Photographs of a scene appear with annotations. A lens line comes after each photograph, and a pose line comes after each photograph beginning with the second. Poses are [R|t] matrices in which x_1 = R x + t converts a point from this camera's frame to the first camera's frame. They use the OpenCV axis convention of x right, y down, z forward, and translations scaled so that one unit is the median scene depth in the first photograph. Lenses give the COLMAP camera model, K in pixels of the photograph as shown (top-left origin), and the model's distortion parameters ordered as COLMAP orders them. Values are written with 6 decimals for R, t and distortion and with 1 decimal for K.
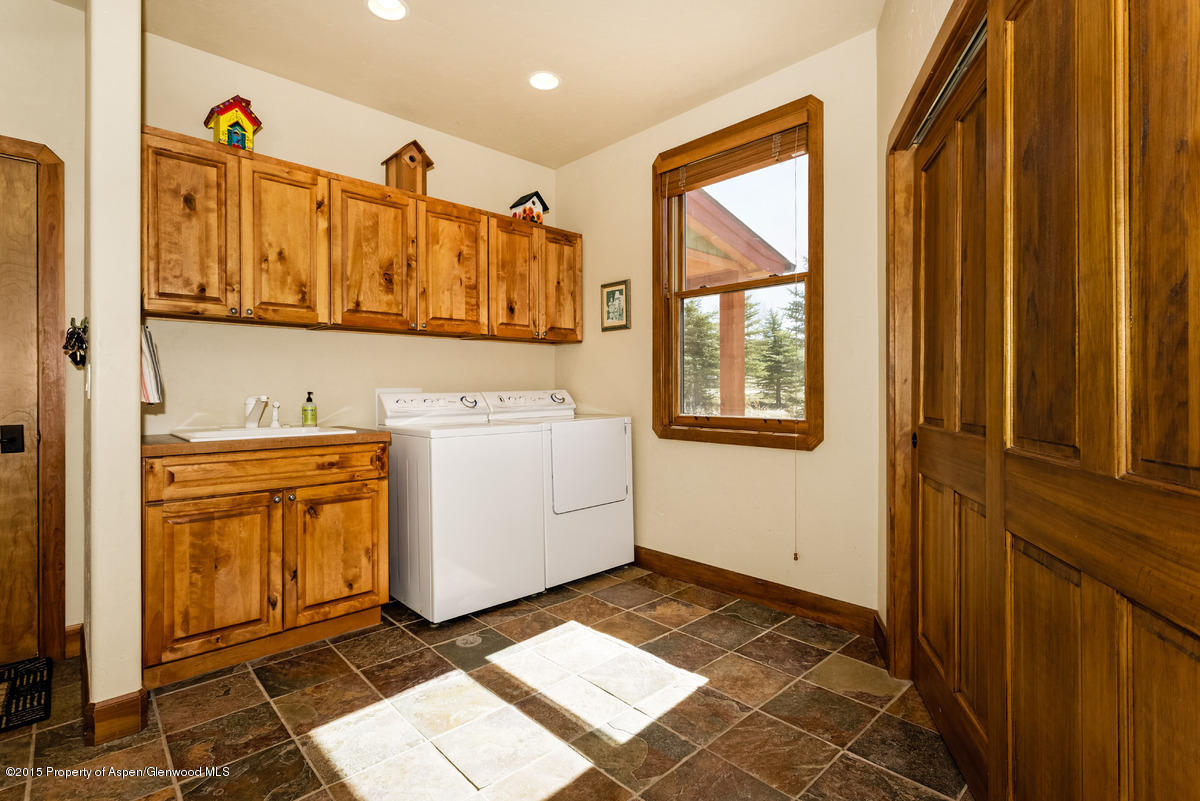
lens RADIAL K [[572.1, 0, 601.1], [0, 572.1, 393.2], [0, 0, 1]] dist [0.005589, 0.000423]
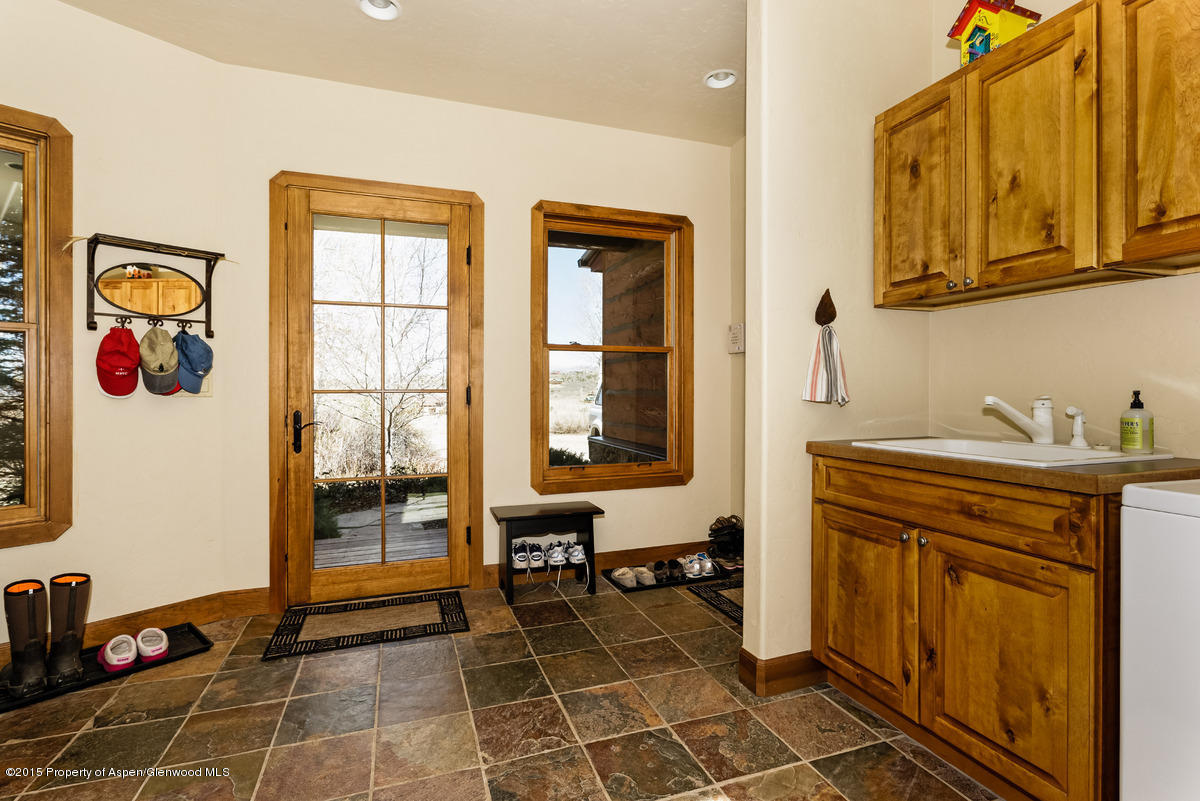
lens RADIAL K [[572.1, 0, 602.3], [0, 572.1, 394.3], [0, 0, 1]] dist [0.005589, 0.000423]
pose [[-0.400860, 0.008691, -0.916098, 0.250893], [-0.001613, 0.999947, 0.010192, -0.004669], [0.916138, 0.005563, -0.400824, 0.888202]]
